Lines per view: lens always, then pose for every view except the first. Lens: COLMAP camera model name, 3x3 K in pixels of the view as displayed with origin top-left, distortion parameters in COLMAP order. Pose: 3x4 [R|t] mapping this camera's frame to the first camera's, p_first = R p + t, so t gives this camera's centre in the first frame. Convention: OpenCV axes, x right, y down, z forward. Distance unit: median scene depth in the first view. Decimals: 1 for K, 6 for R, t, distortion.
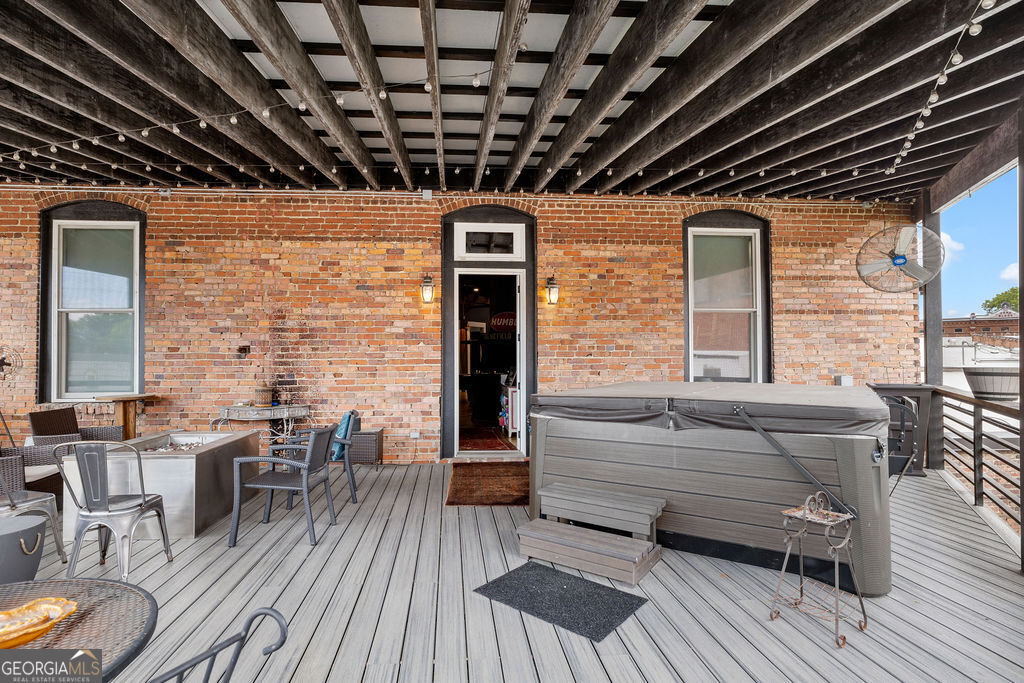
lens RADIAL K [[496.2, 0, 518.1], [0, 496.2, 341.0], [0, 0, 1]] dist [-0.006185, 0.000220]
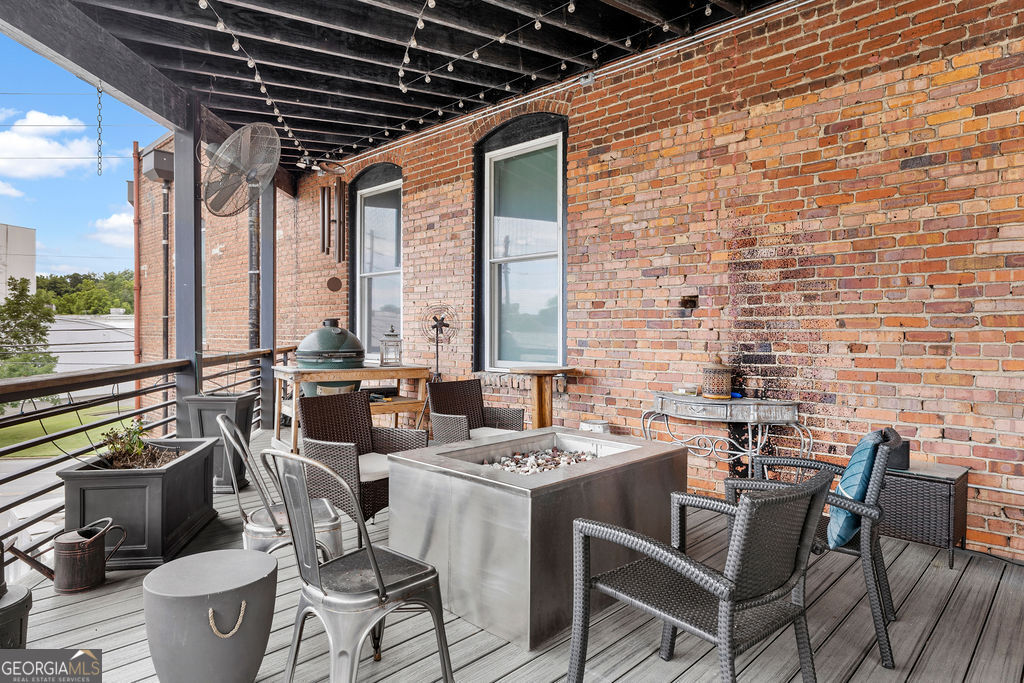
lens RADIAL K [[587.3, 0, 507.6], [0, 587.3, 343.9], [0, 0, 1]] dist [-0.001541, 0.000657]
pose [[0.609987, 0.019198, -0.792179, -0.116962], [0.023489, 0.998829, 0.042293, 0.033033], [0.792064, -0.044406, 0.608821, 0.382503]]
